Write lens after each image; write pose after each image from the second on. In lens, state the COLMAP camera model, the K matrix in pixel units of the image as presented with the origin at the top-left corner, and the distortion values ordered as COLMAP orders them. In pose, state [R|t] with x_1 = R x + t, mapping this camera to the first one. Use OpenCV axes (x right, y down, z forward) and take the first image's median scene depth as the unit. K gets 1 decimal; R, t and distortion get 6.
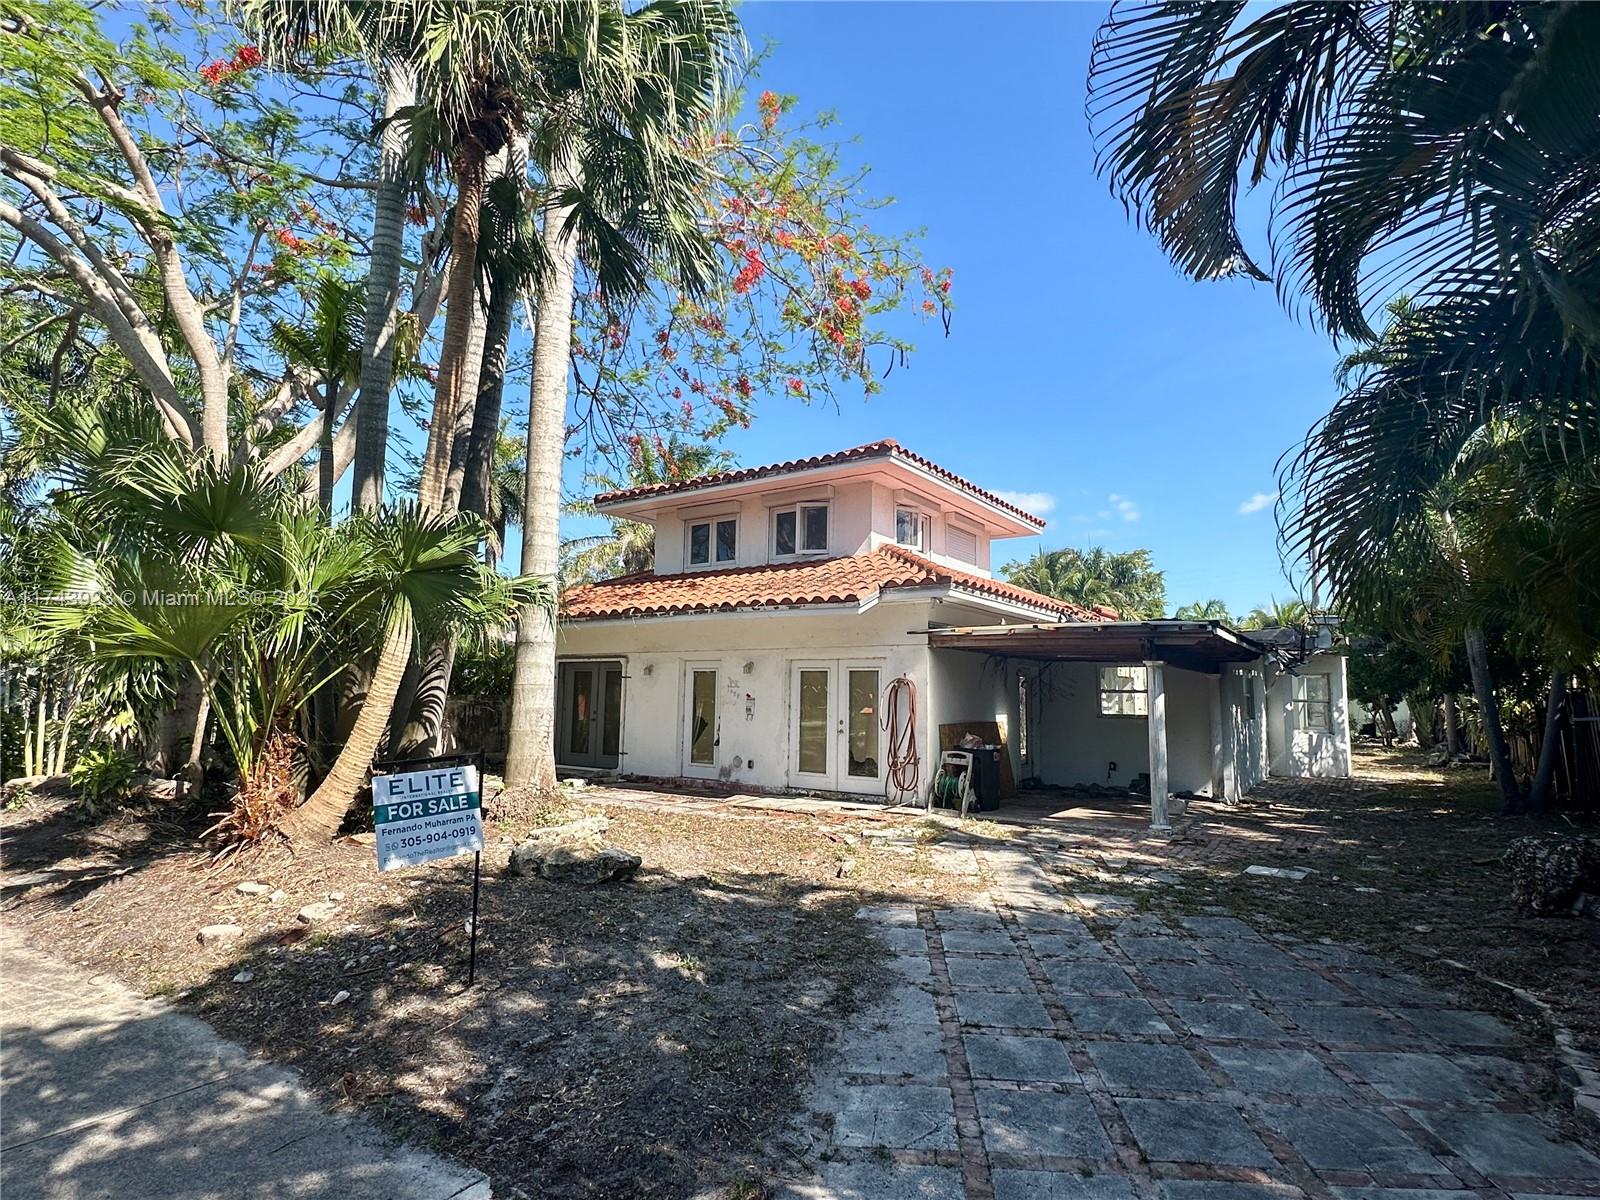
lens RADIAL K [[784.5, 0, 800.0], [0, 784.5, 600.0], [0, 0, 1]] dist [-0.001553, -0.001029]
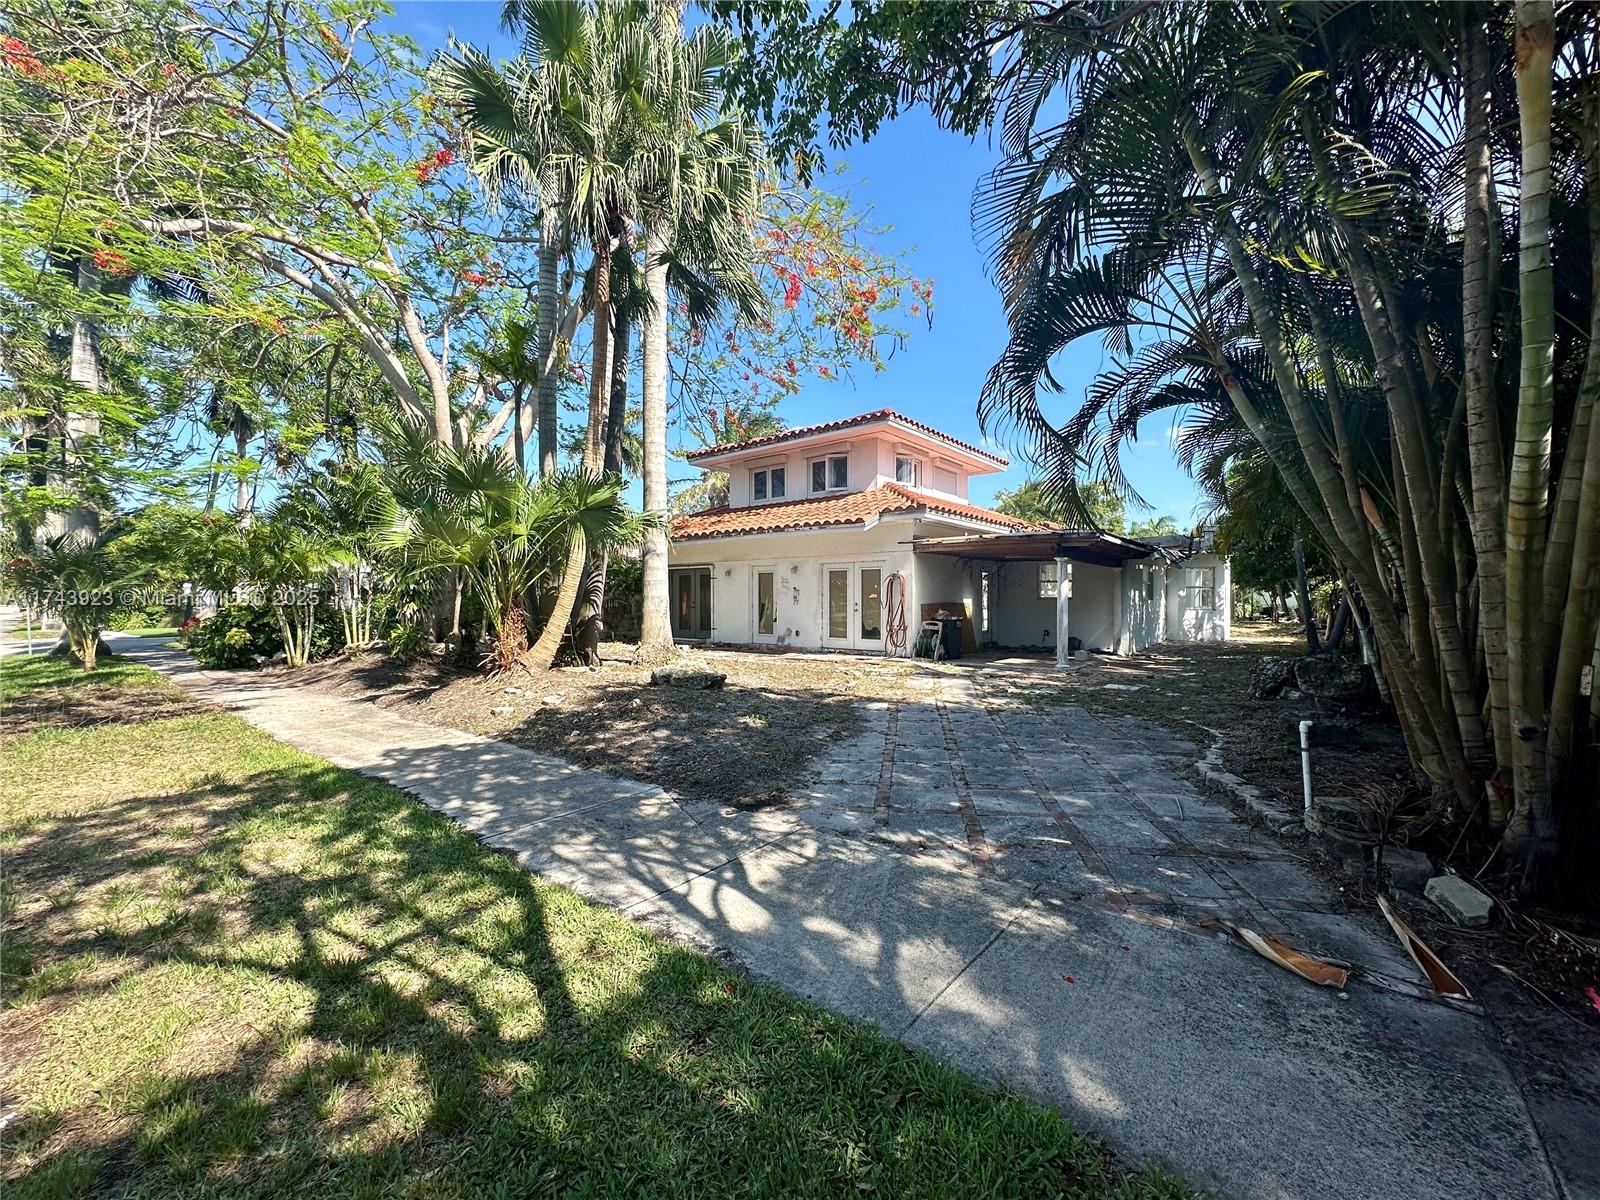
lens RADIAL K [[635.5, 0, 800.0], [0, 635.5, 600.0], [0, 0, 1]] dist [-0.000866, -0.000069]
pose [[0.996534, -0.015451, -0.081734, 0.045859], [0.024791, 0.993110, 0.114532, 0.006503], [0.079402, -0.116161, 0.990052, -0.214594]]
